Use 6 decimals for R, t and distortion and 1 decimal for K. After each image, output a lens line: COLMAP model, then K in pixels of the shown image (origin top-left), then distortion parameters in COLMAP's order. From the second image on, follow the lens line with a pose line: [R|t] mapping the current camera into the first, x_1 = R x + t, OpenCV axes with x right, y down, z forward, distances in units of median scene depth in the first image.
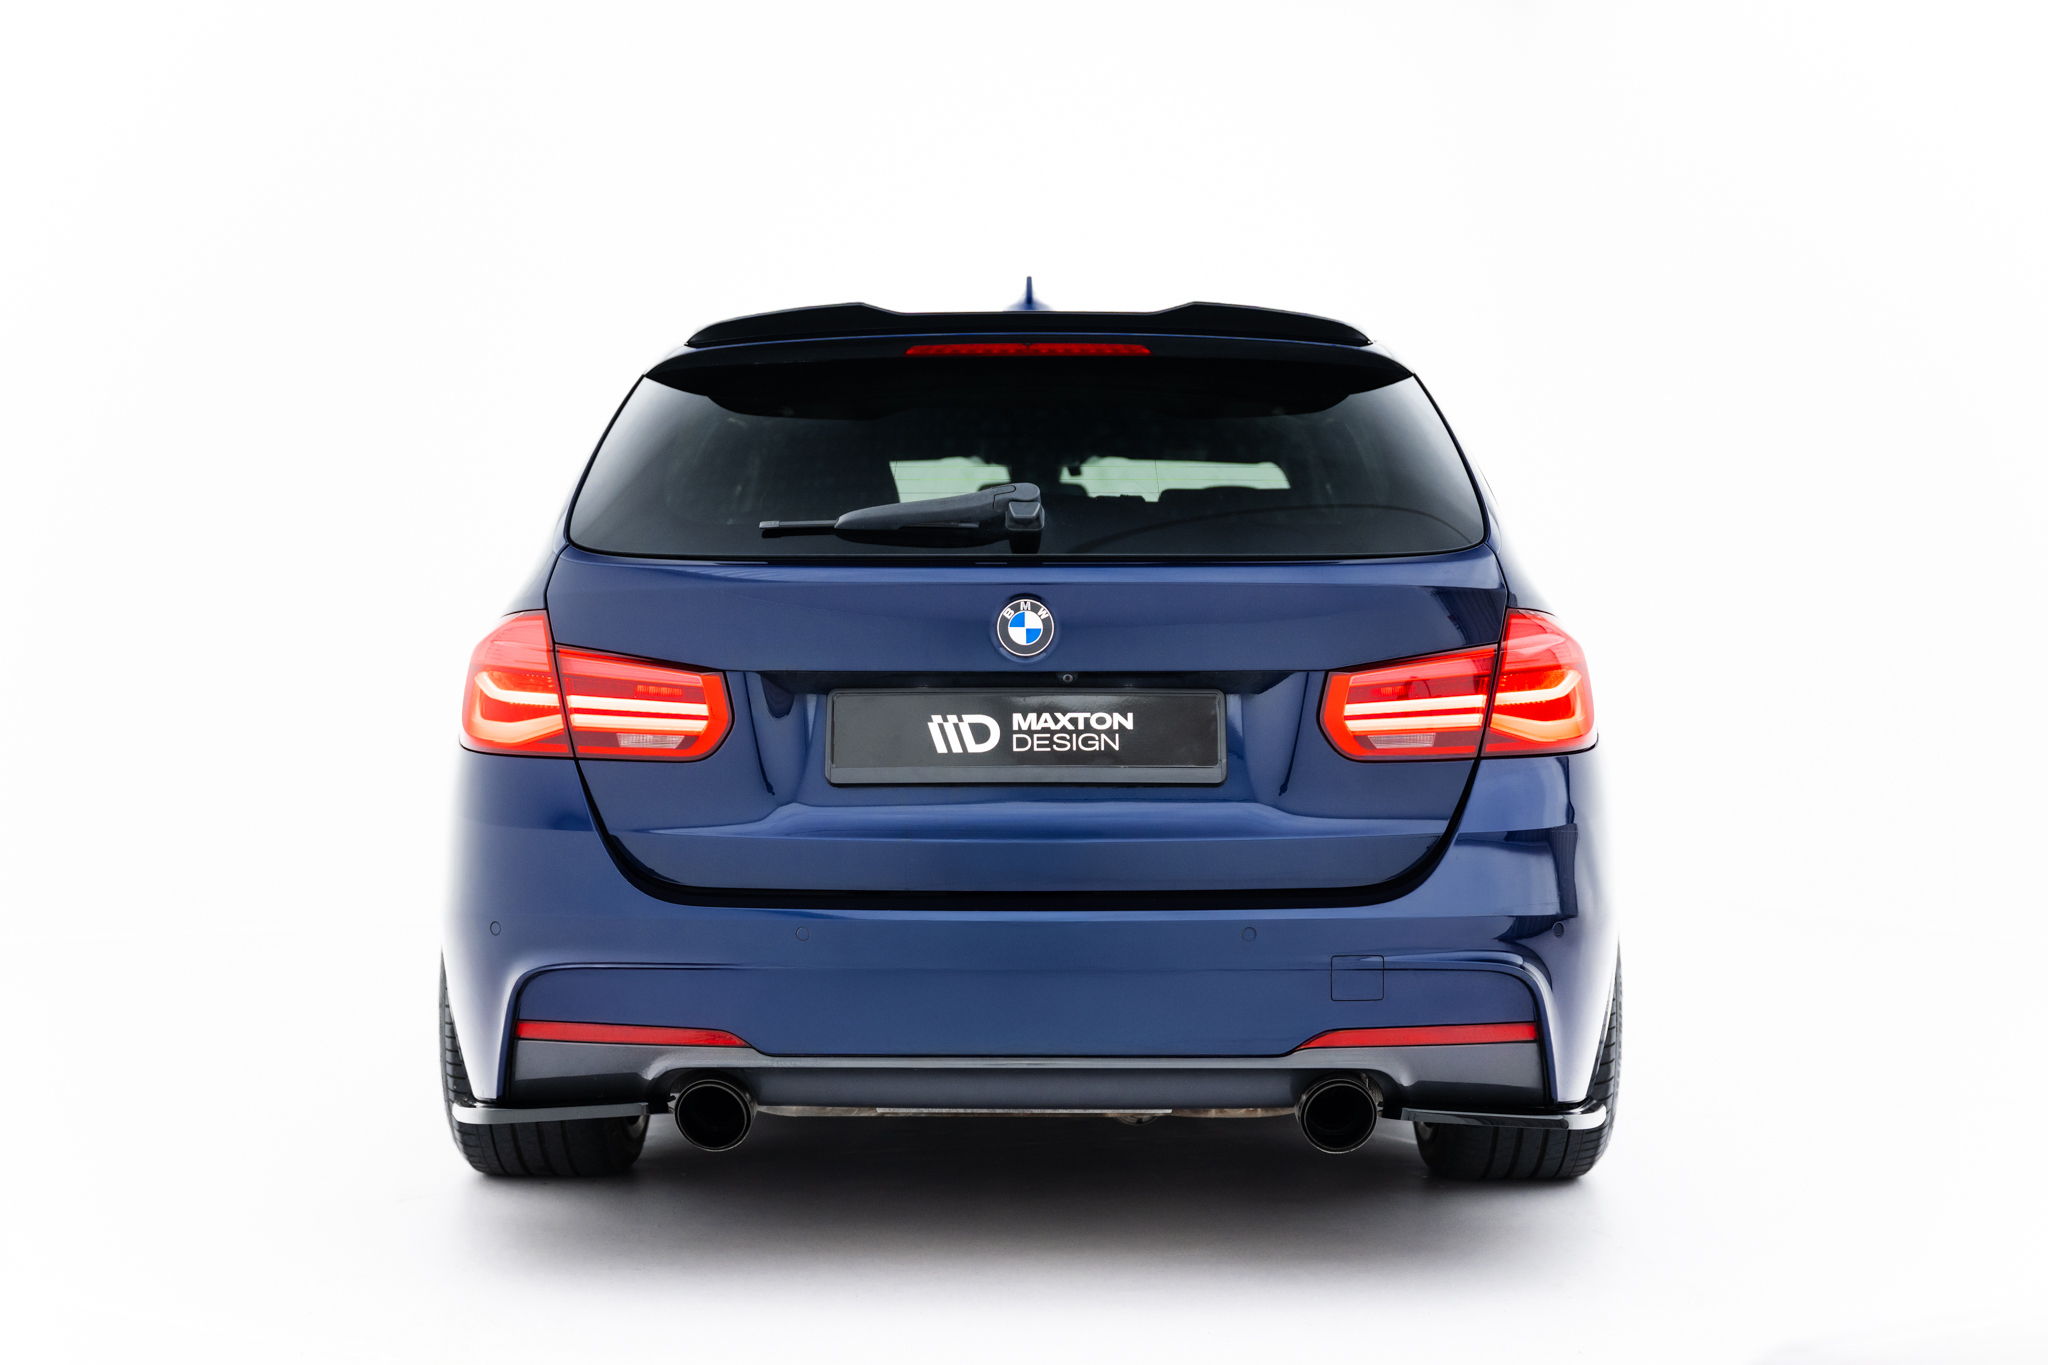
lens RADIAL K [[2944.0, 0, 1023.9], [0, 2944.0, 752.7], [0, 0, 1]] dist [-0.011749, -0.006552]
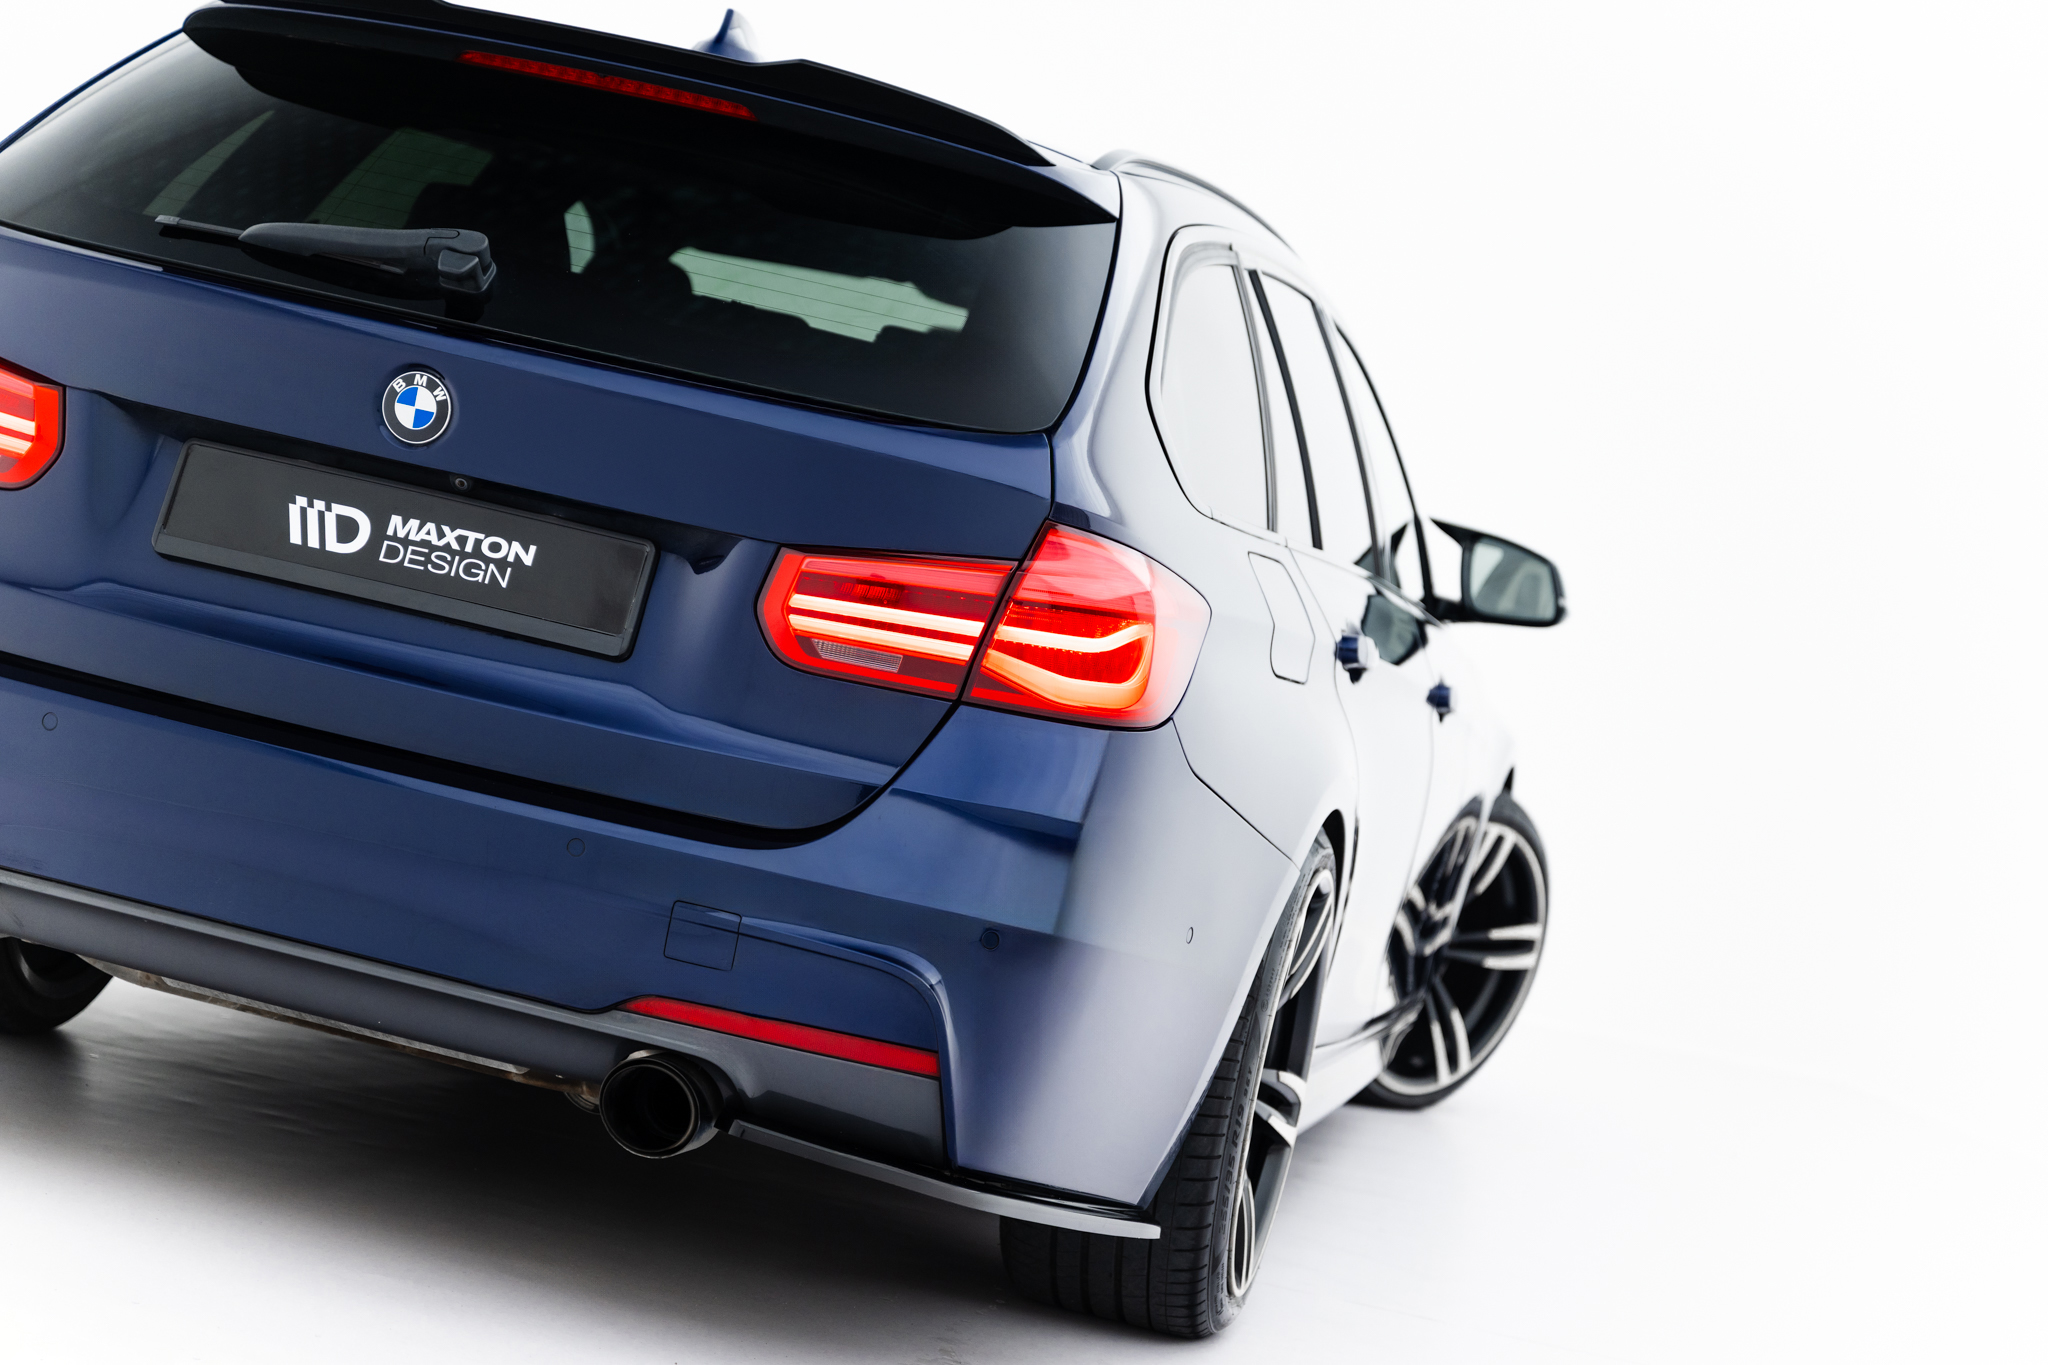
lens RADIAL K [[4011.7, 0, 1024.0], [0, 4011.7, 682.5], [0, 0, 1]] dist [0.023391, 0.060576]
pose [[0.959873, 0.217151, -0.177449, 0.357299], [-0.221791, 0.975073, -0.006500, -0.000052], [0.171614, 0.045595, 0.984108, -0.020990]]
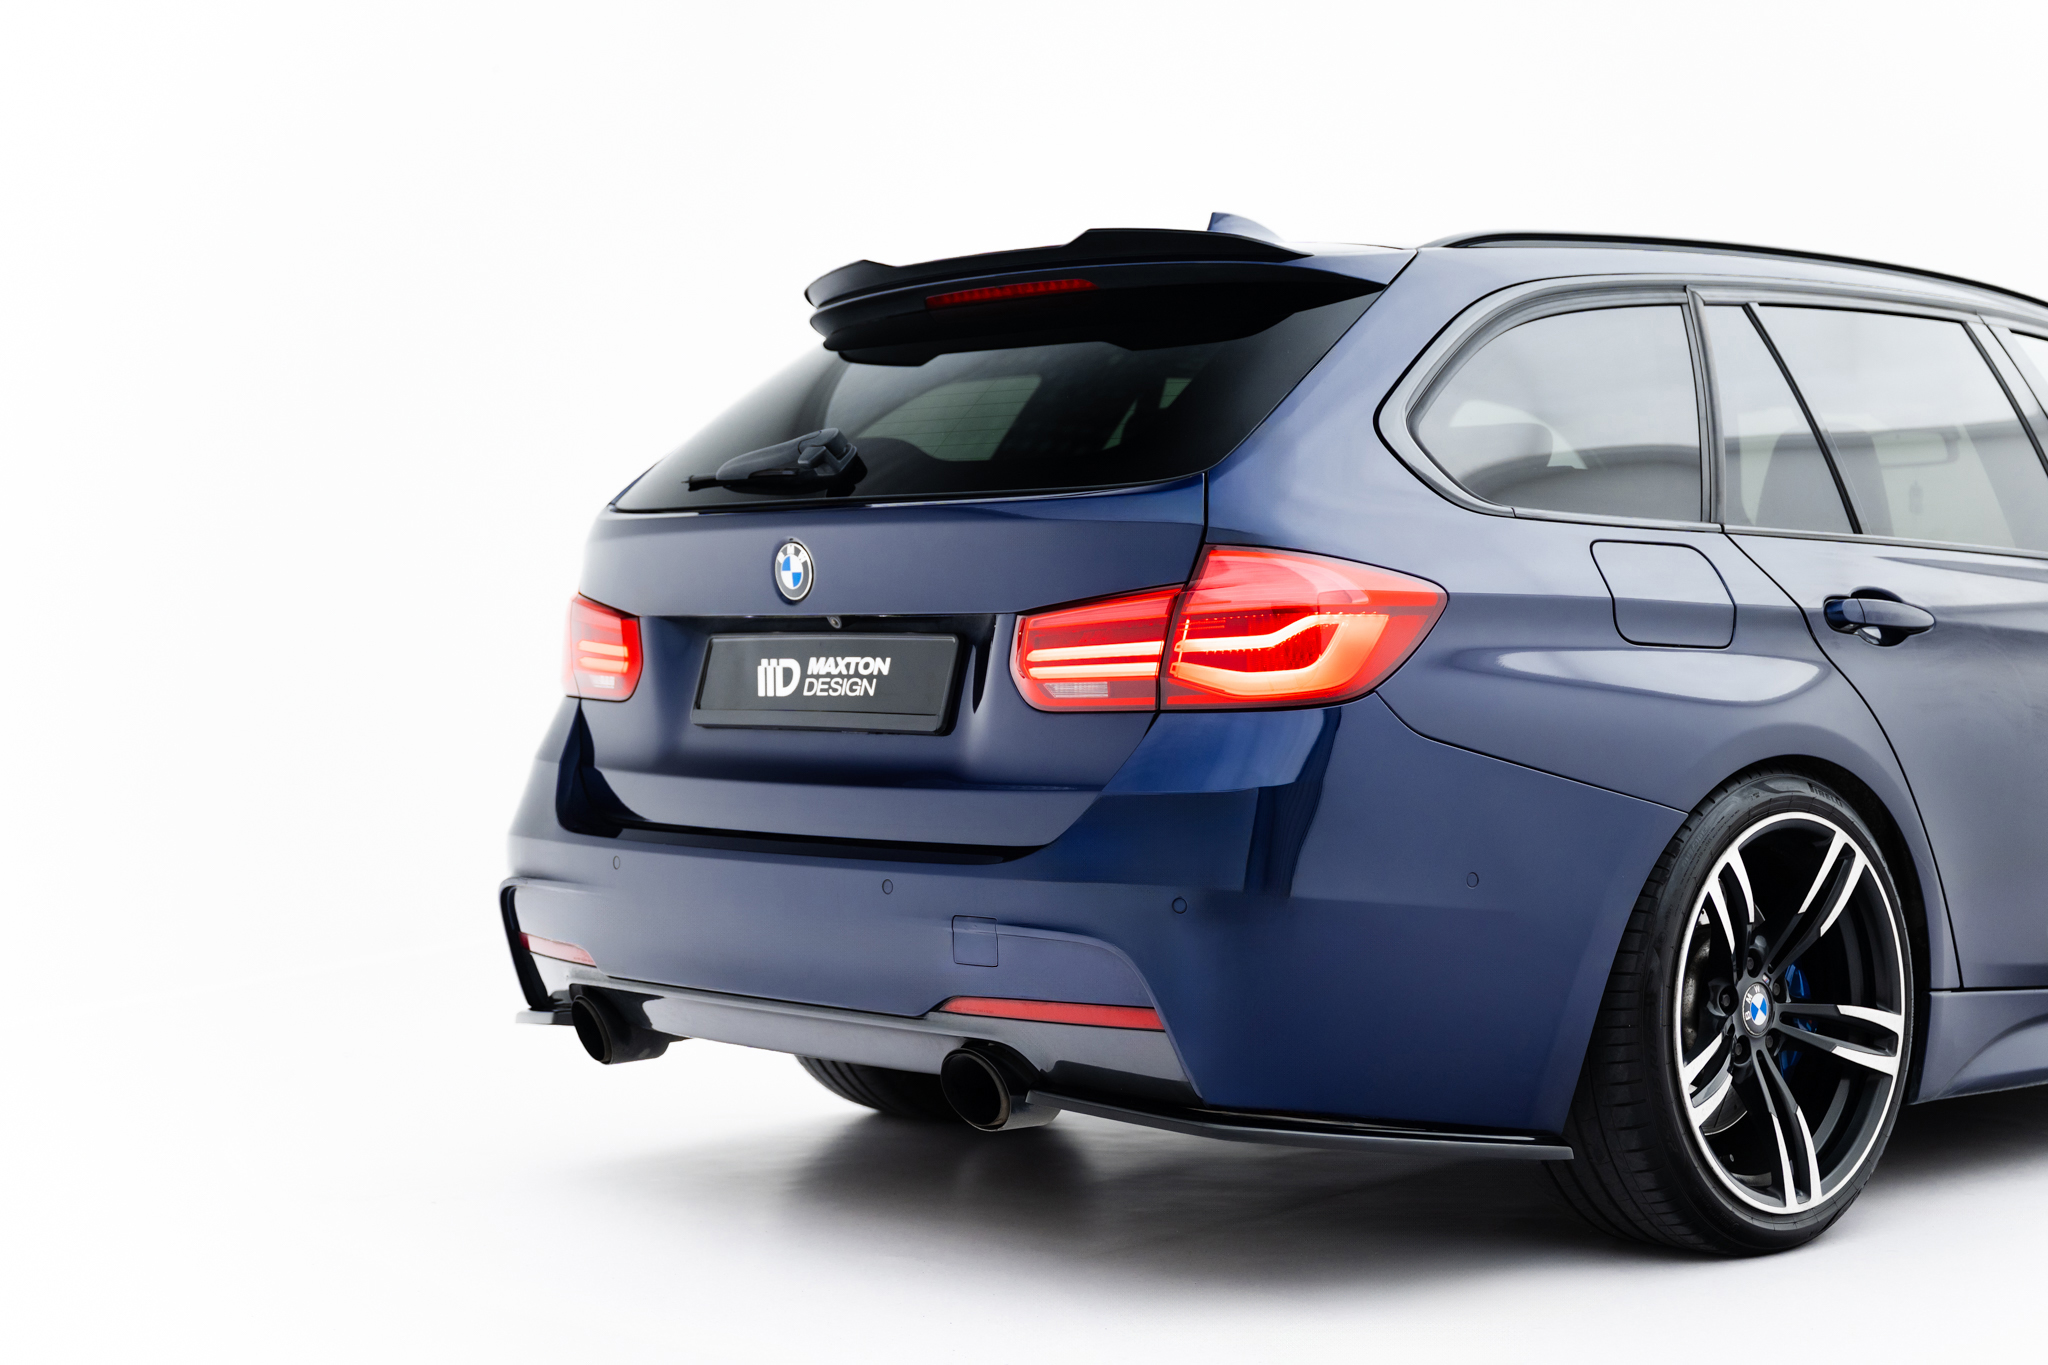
lens RADIAL K [[3119.1, 0, 1214.7], [0, 3119.1, 652.2], [0, 0, 1]] dist [-0.001582, -0.006312]
pose [[0.724241, 0.004956, -0.689529, 0.828675], [-0.033300, 0.999059, -0.027795, 0.009712], [0.688742, 0.043092, 0.723725, 0.326123]]
